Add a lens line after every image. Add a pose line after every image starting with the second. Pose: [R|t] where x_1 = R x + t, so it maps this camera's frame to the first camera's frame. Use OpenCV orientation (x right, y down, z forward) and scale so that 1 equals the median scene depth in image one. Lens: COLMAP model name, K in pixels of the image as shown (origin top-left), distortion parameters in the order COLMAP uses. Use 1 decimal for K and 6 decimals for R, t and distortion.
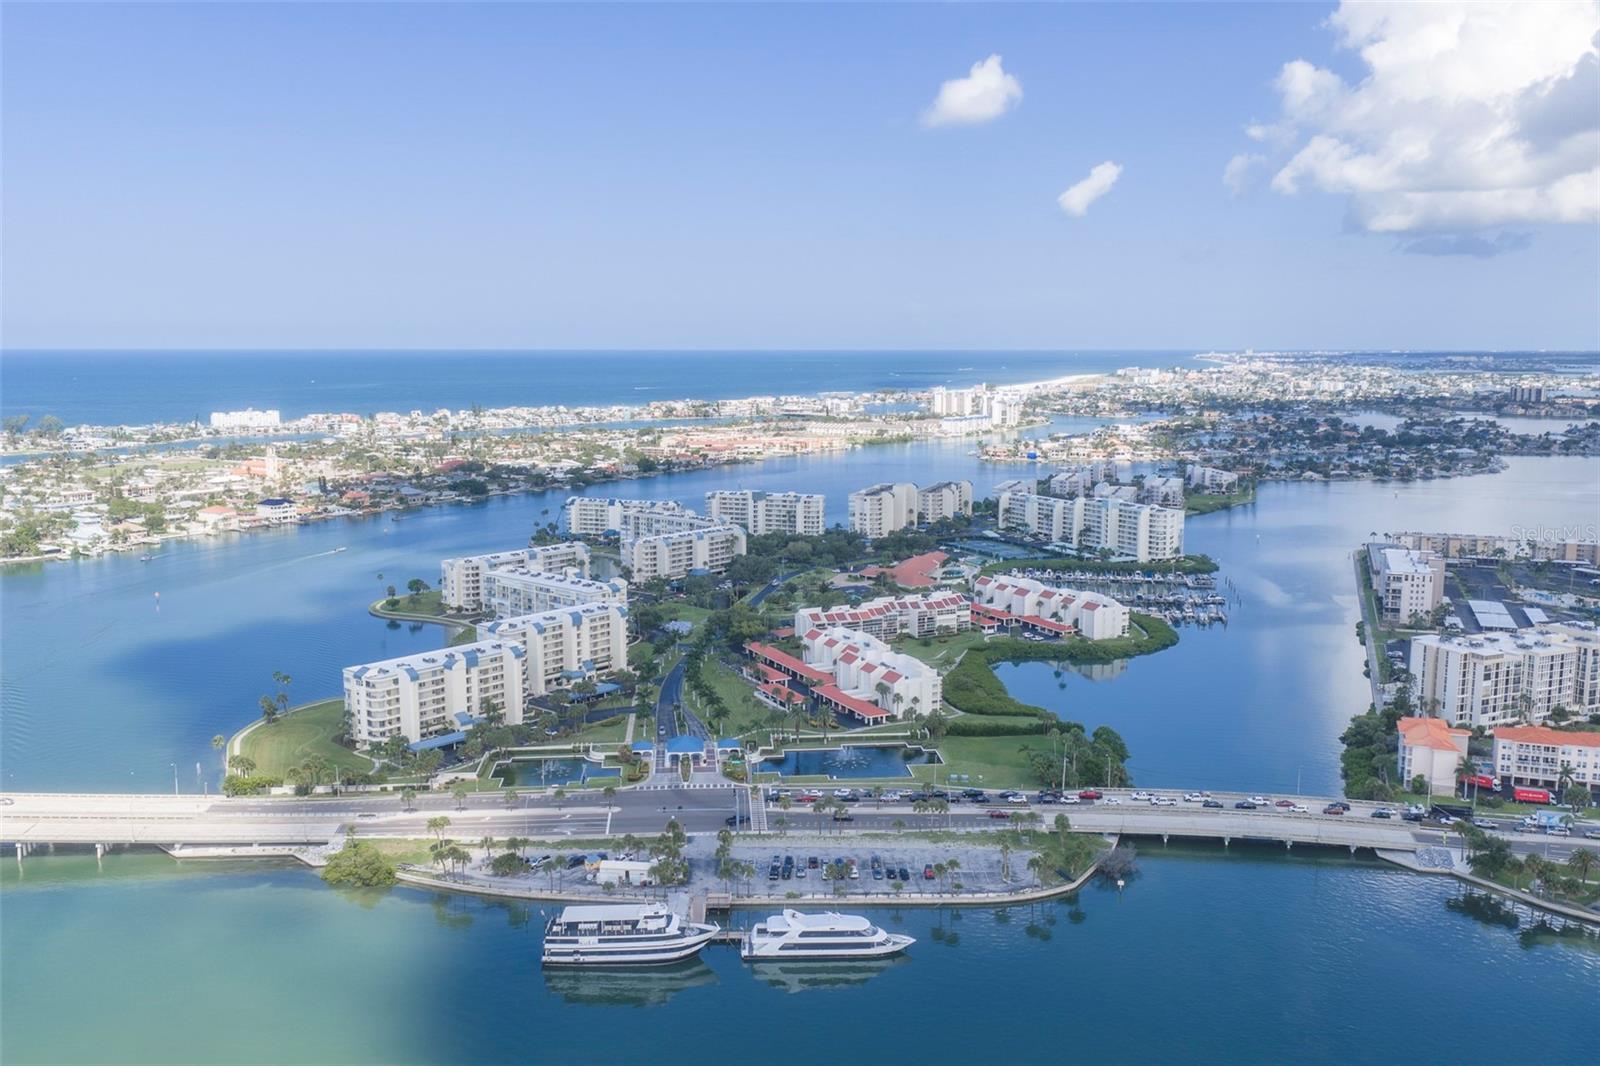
lens RADIAL K [[1329.5, 0, 808.8], [0, 1329.5, 531.7], [0, 0, 1]] dist [0.043105, -0.074716]
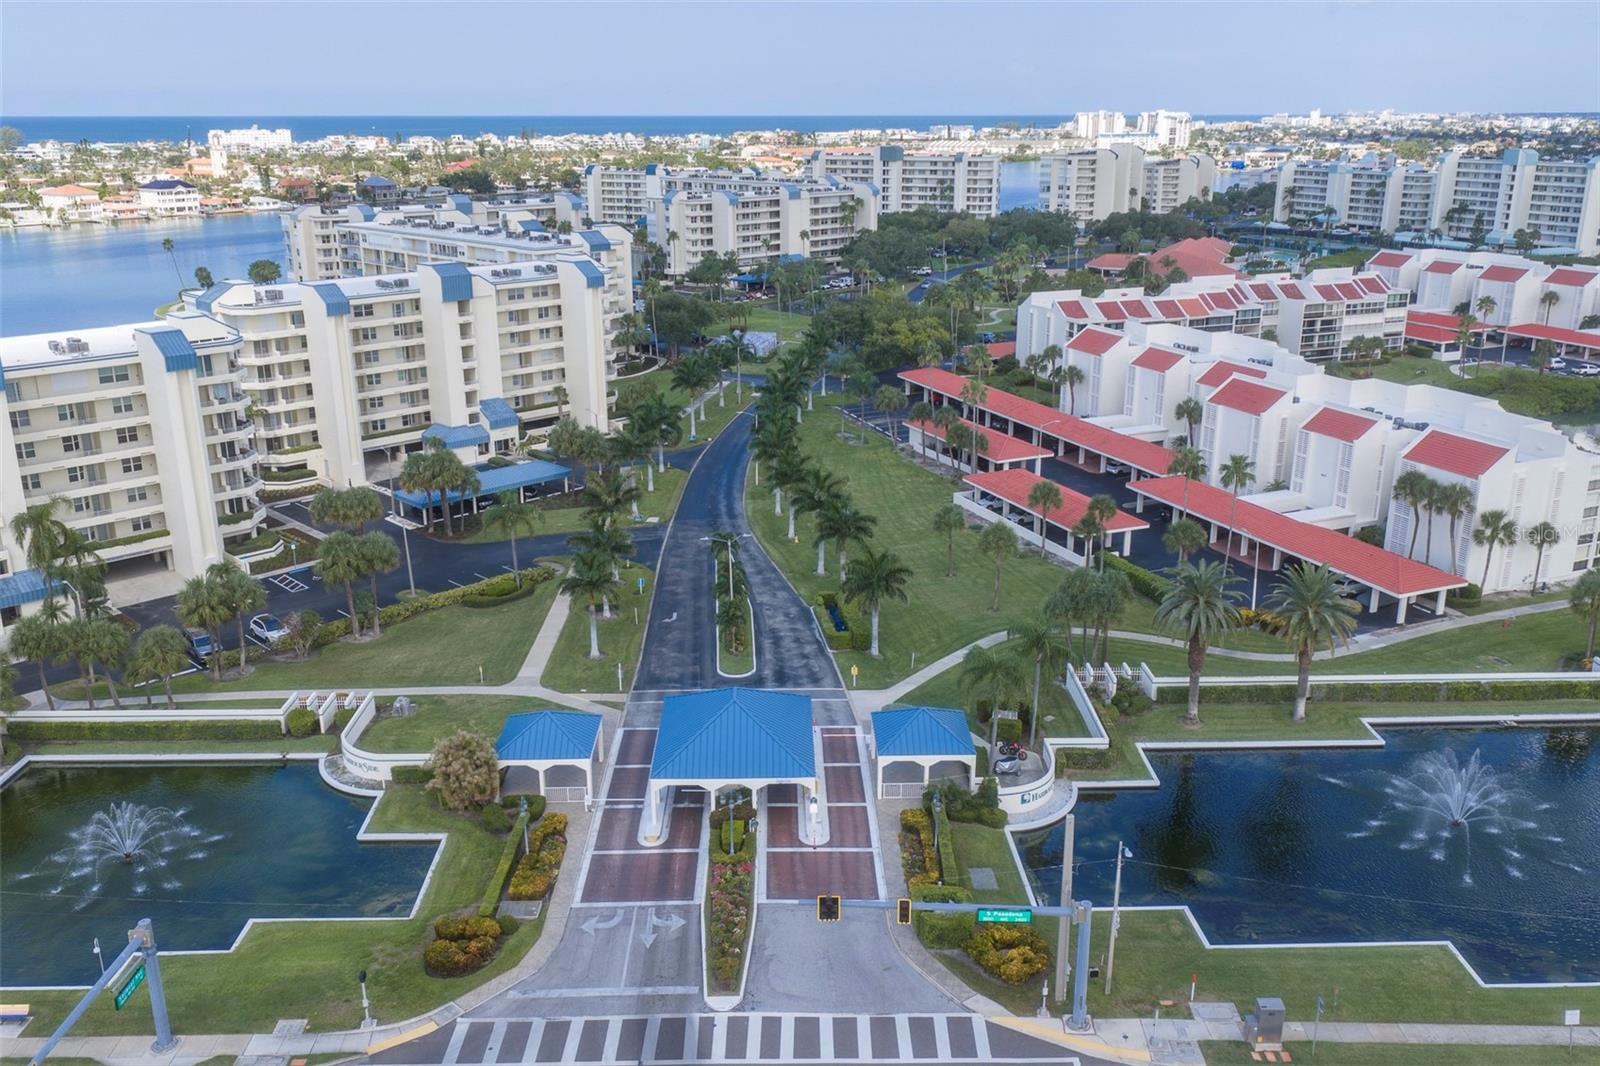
lens RADIAL K [[1323.2, 0, 810.3], [0, 1323.2, 532.4], [0, 0, 1]] dist [0.015067, -0.030300]
pose [[0.997700, 0.018396, -0.065241, -0.044251], [-0.007391, 0.986254, 0.165074, 0.059613], [0.067381, -0.164212, 0.984121, 0.527871]]
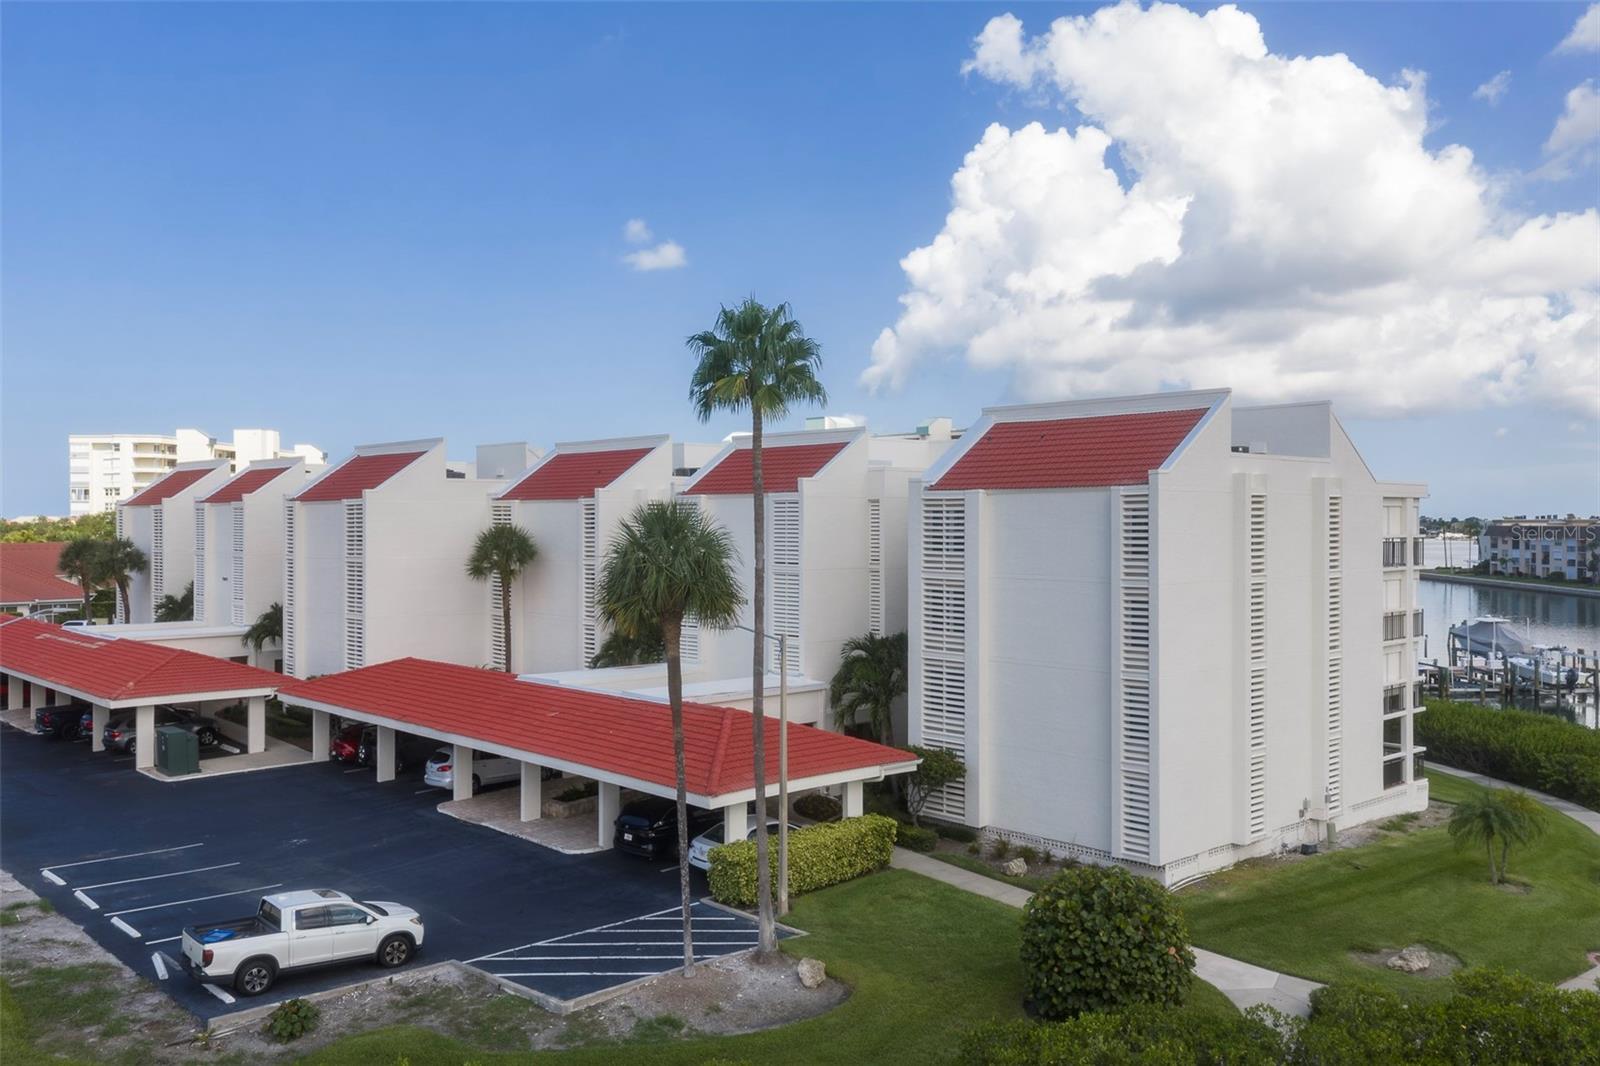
lens RADIAL K [[1348.5, 0, 800.0], [0, 1348.5, 533.0], [0, 0, 1]] dist [-0.005165, 0.008954]
pose [[0.965474, -0.004328, 0.260465, 0.166996], [0.038093, 0.991460, -0.124726, 0.066688], [-0.257701, 0.130342, 0.957393, 0.881650]]
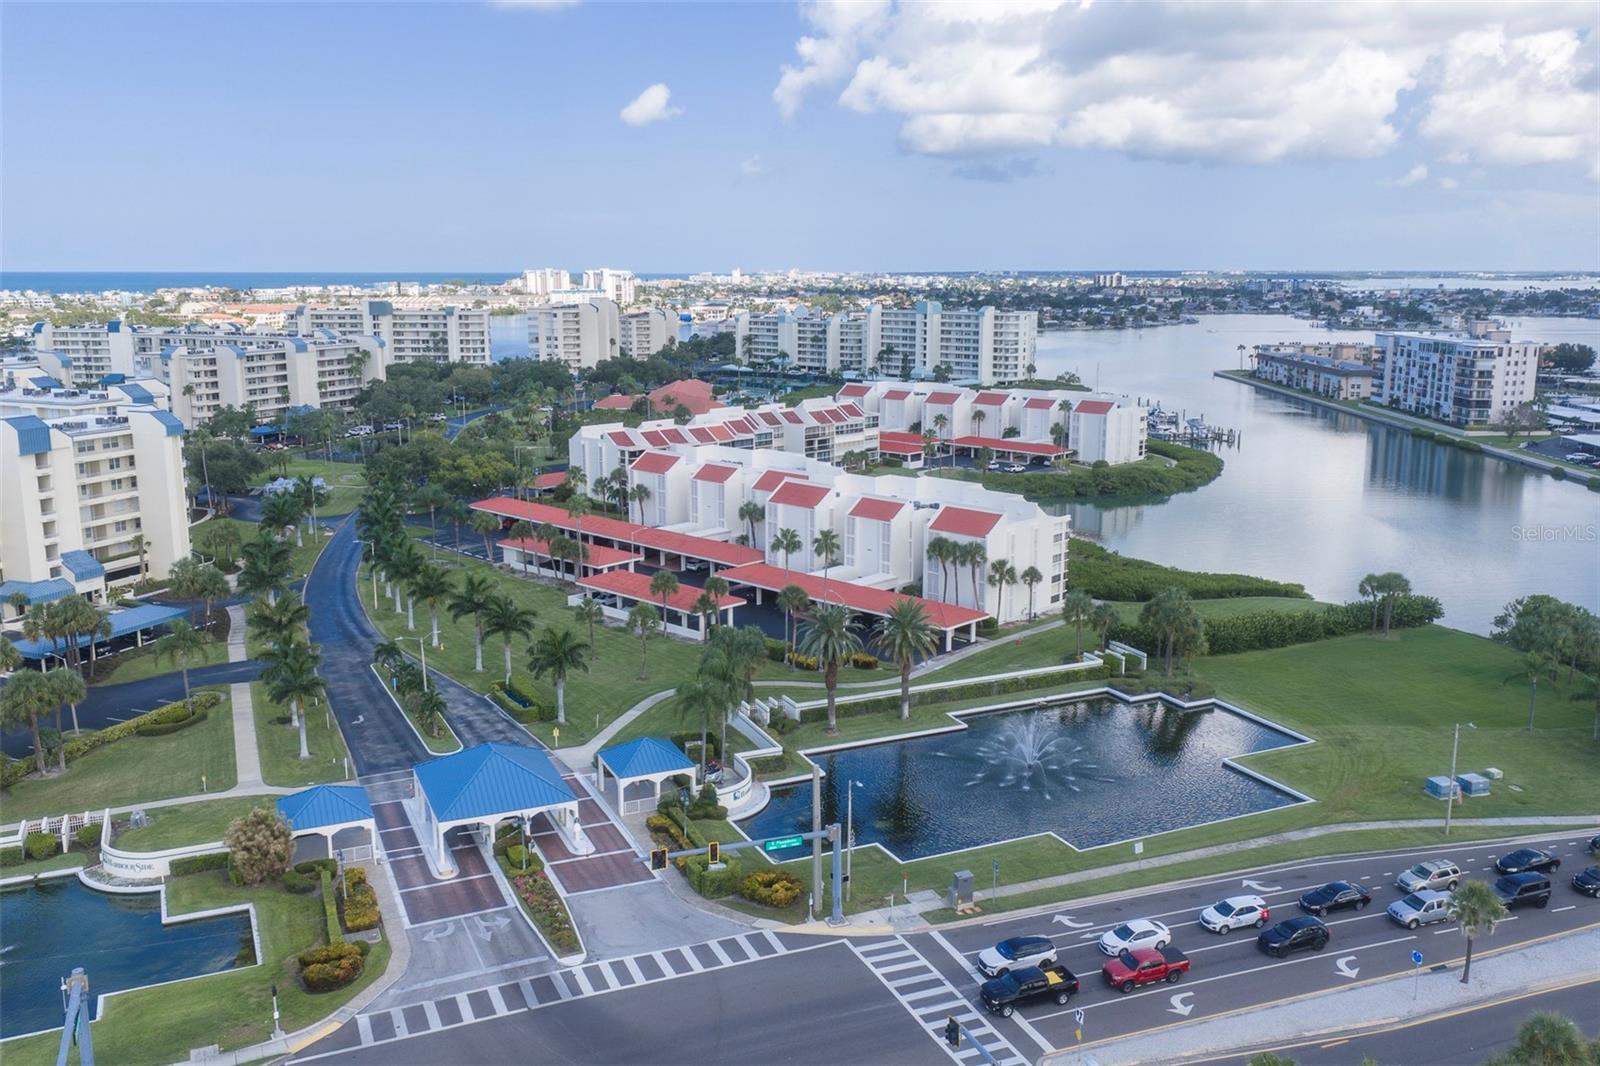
lens RADIAL K [[1323.2, 0, 810.3], [0, 1323.2, 532.4], [0, 0, 1]] dist [0.015067, -0.030300]
pose [[0.942900, -0.062999, 0.327065, -0.079026], [0.045159, 0.997062, 0.061865, 0.065009], [-0.330002, -0.043563, 0.942975, 0.491233]]
